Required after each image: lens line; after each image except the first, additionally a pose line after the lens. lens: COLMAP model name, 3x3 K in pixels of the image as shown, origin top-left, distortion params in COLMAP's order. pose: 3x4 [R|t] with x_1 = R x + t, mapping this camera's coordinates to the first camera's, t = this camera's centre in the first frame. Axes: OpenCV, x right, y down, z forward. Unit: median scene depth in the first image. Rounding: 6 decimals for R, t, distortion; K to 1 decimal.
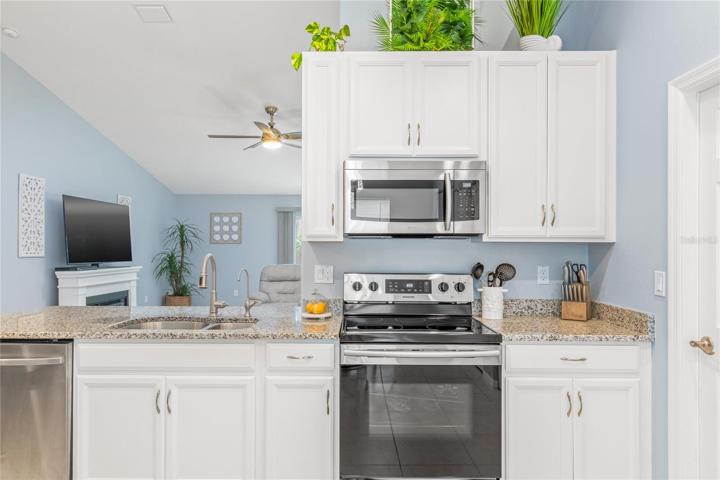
lens RADIAL K [[466.1, 0, 368.3], [0, 466.1, 247.6], [0, 0, 1]] dist [0.005631, 0.000446]
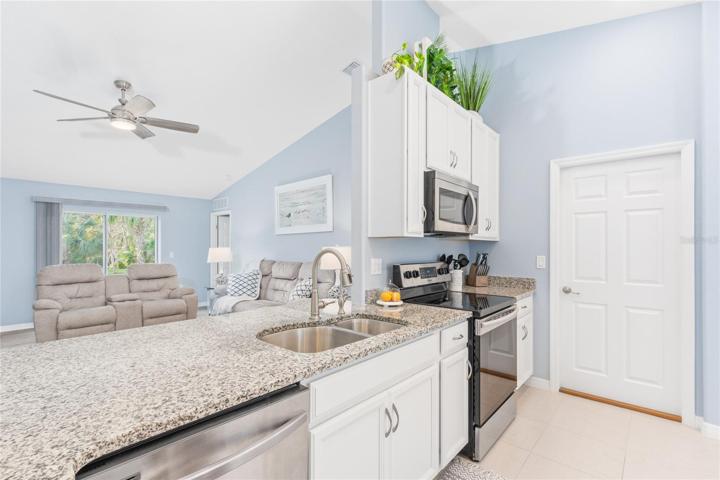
lens RADIAL K [[336.0, 0, 350.7], [0, 336.0, 247.8], [0, 0, 1]] dist [0.000644, 0.000313]
pose [[0.669939, -0.001772, 0.742414, -0.813250], [0.000431, 0.999998, 0.001998, 0.011848], [-0.742416, -0.001019, 0.669939, 0.557279]]
